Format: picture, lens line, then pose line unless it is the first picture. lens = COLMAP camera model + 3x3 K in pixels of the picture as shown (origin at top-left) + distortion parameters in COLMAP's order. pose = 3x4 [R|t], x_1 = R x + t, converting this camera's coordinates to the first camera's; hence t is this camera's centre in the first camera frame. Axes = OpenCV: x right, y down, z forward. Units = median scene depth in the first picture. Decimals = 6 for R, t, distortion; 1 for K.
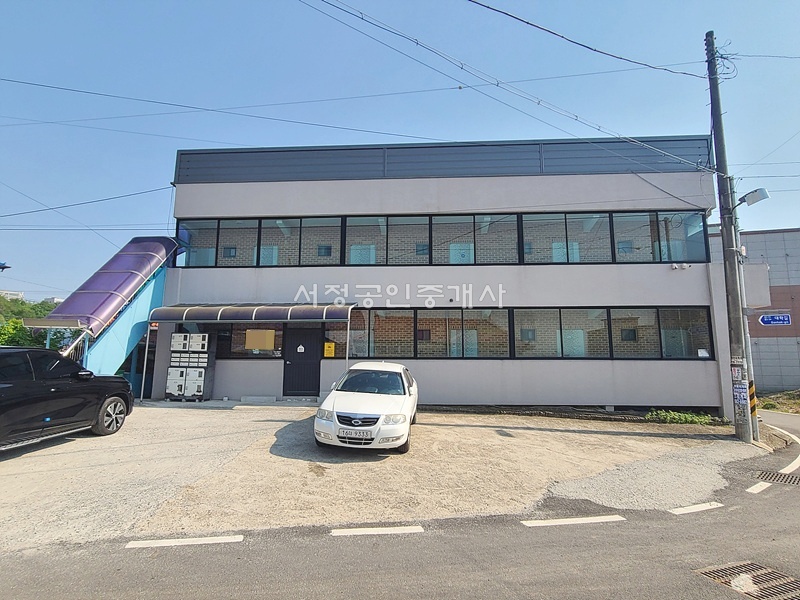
lens RADIAL K [[387.3, 0, 391.7], [0, 387.3, 320.9], [0, 0, 1]] dist [0.001366, 0.000494]
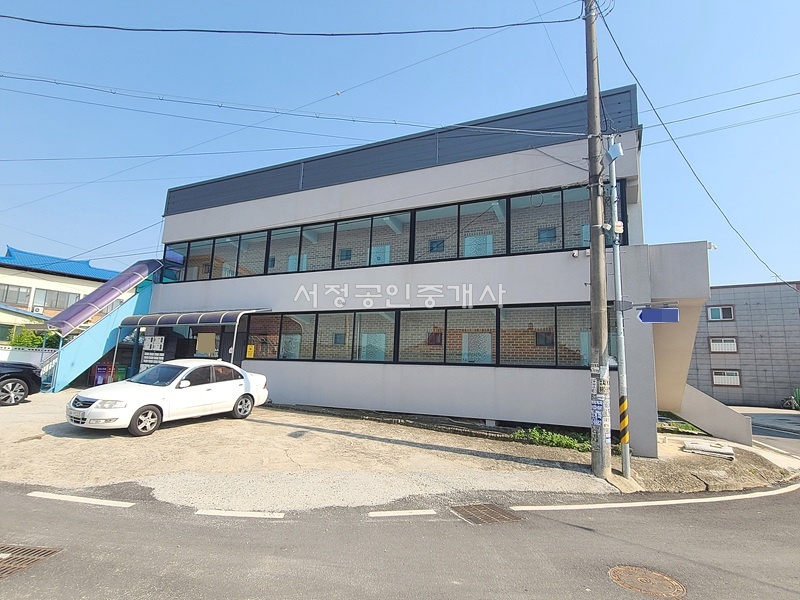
lens RADIAL K [[439.9, 0, 400.6], [0, 439.9, 300.4], [0, 0, 1]] dist [0.012064, -0.002158]
pose [[0.919599, -0.031976, -0.391556, 0.737761], [0.015110, 0.998823, -0.046082, -0.006179], [0.392569, 0.036461, 0.919000, 0.002155]]
